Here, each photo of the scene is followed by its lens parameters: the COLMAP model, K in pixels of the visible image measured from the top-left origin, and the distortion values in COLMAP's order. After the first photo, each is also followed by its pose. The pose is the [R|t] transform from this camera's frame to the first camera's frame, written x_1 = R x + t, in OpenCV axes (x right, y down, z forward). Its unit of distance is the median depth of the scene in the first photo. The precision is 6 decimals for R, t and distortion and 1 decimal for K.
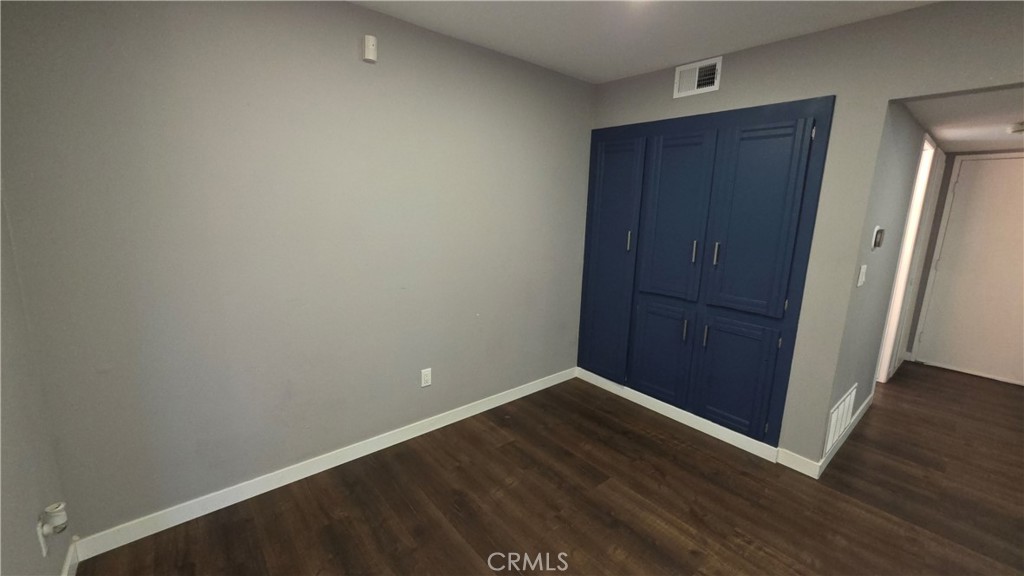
lens RADIAL K [[410.4, 0, 512.0], [0, 410.4, 282.2], [0, 0, 1]] dist [0.001929, -0.000422]
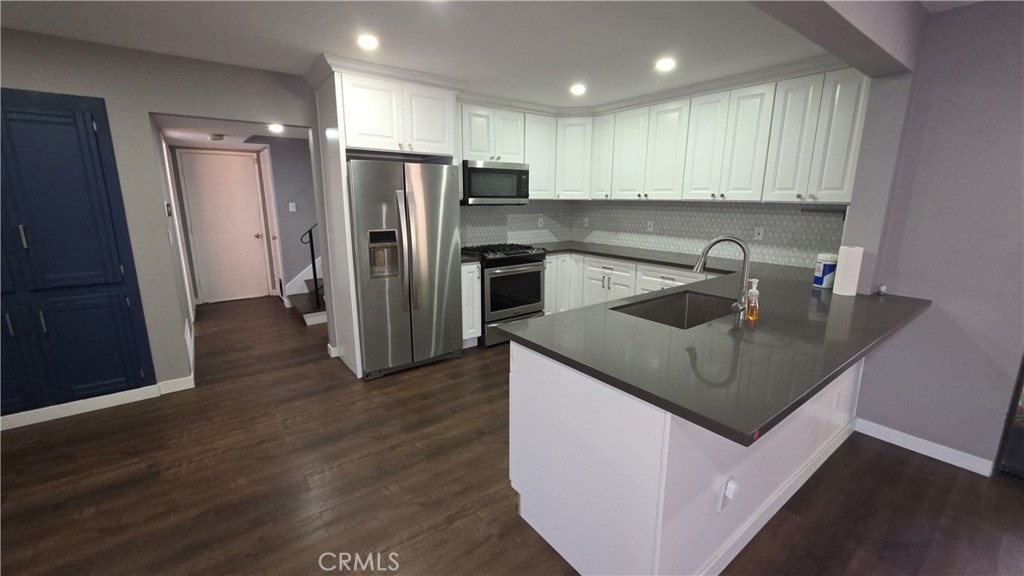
lens RADIAL K [[410.4, 0, 512.0], [0, 410.4, 282.2], [0, 0, 1]] dist [0.001929, -0.000422]
pose [[0.054515, -0.230672, 0.971503, -0.421373], [0.186132, 0.958244, 0.217079, 0.039129], [-0.981011, 0.168994, 0.095174, -0.215310]]
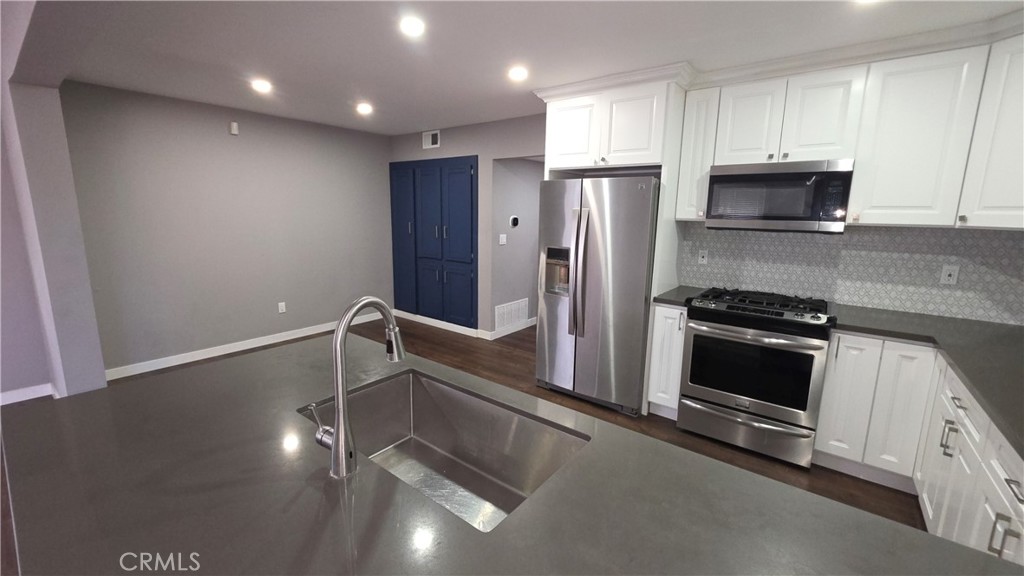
lens RADIAL K [[410.4, 0, 512.0], [0, 410.4, 282.2], [0, 0, 1]] dist [0.001929, -0.000422]
pose [[0.977921, -0.049433, 0.203046, 0.415804], [0.051589, 0.998654, -0.005339, 0.192830], [-0.202509, 0.015696, 0.979155, -0.946597]]
